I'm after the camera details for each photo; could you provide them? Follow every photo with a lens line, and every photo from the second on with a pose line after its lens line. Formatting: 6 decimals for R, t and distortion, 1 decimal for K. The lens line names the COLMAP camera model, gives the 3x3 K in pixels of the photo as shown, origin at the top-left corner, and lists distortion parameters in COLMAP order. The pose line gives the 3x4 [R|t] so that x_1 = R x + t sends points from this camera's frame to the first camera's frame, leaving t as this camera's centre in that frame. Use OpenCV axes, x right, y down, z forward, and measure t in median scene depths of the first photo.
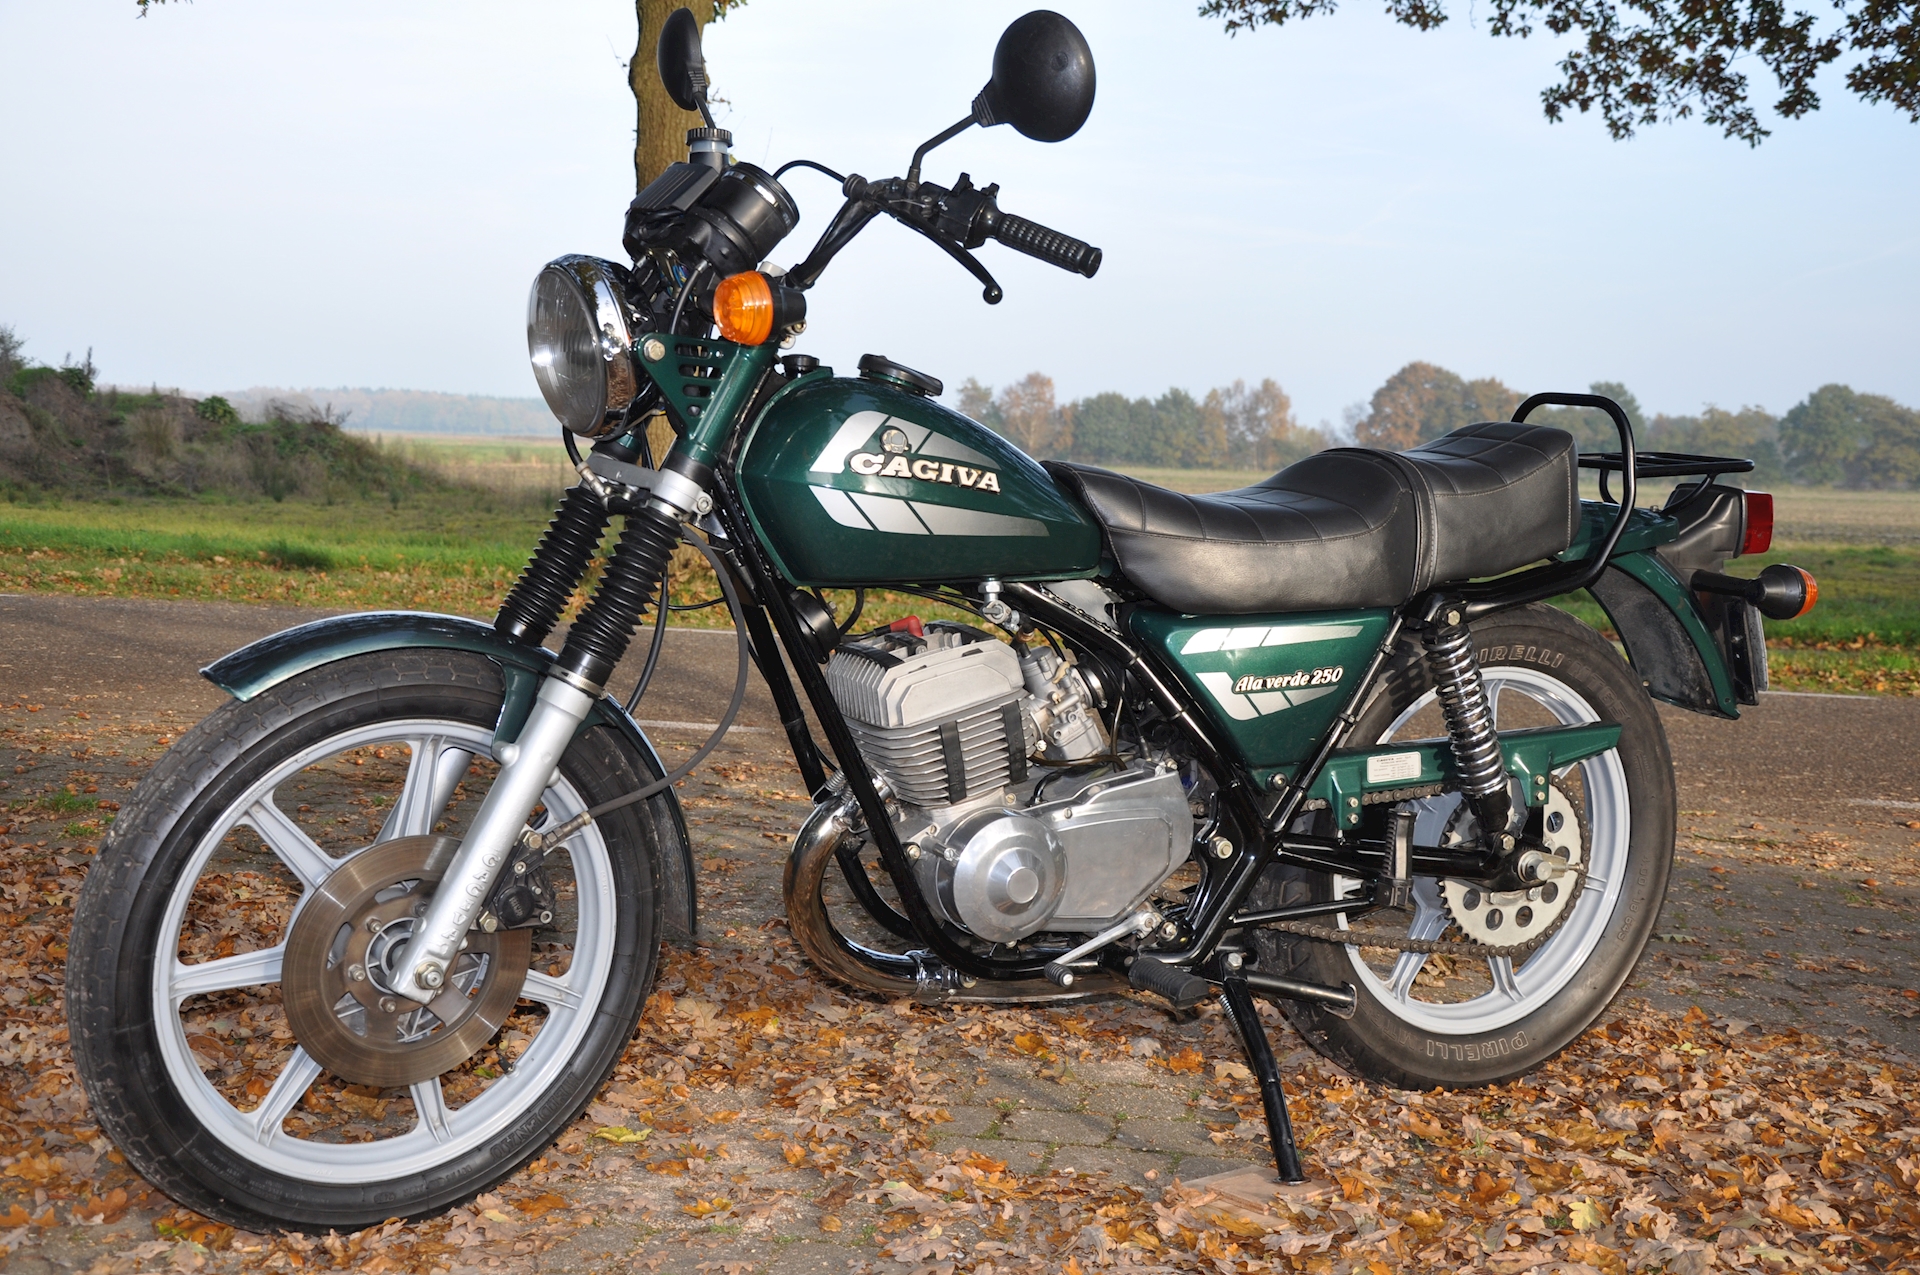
lens RADIAL K [[2365.9, 0, 960.0], [0, 2365.9, 637.5], [0, 0, 1]] dist [0.002058, 0.538002]
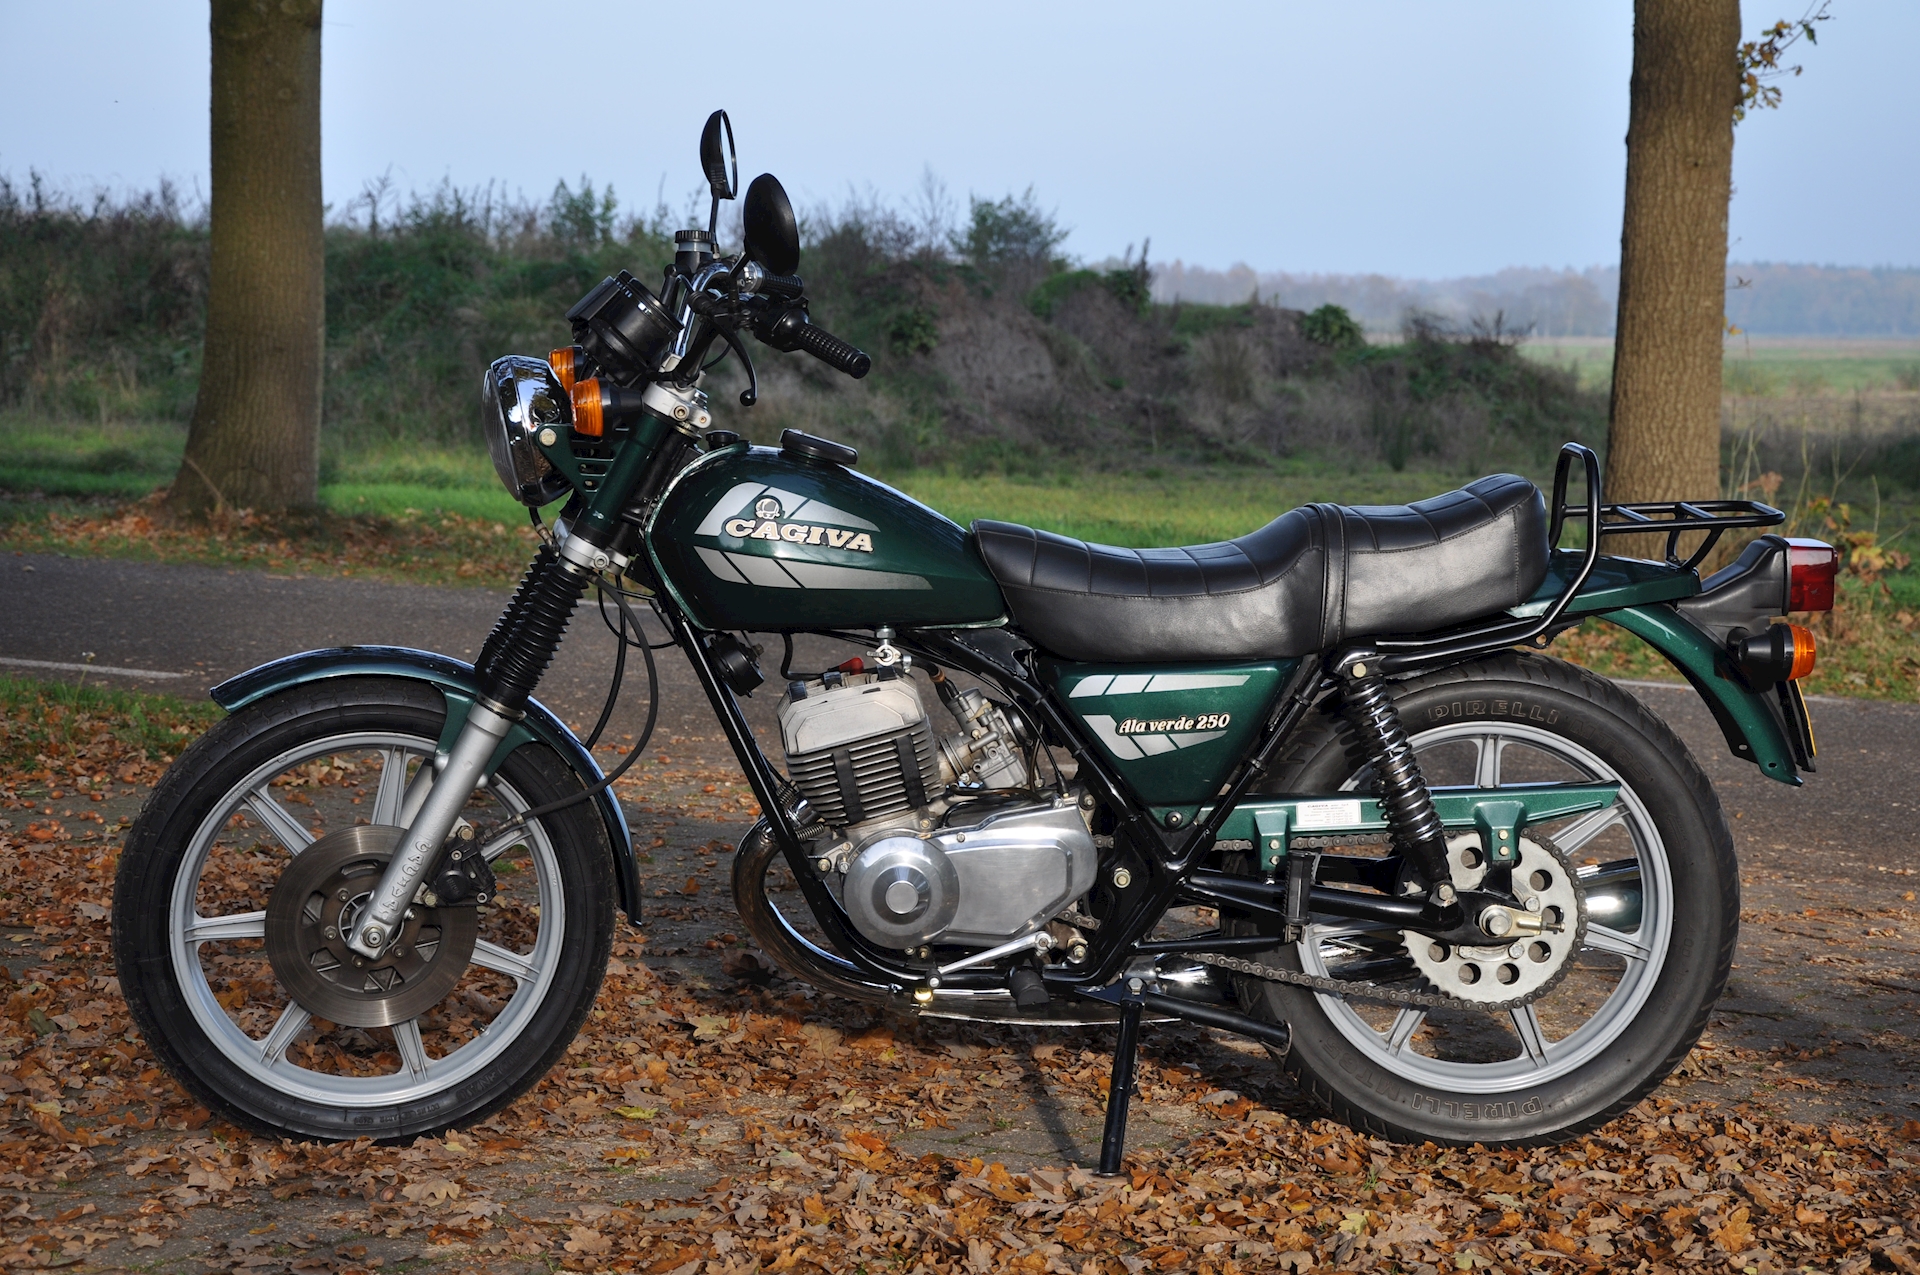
lens RADIAL K [[4055.7, 0, 960.0], [0, 4055.7, 637.5], [0, 0, 1]] dist [0.341906, 1.852372]
pose [[0.912943, 0.017753, -0.407701, 0.803846], [-0.023214, 0.999695, -0.008450, -0.003598], [0.407426, 0.017179, 0.913077, -0.731003]]
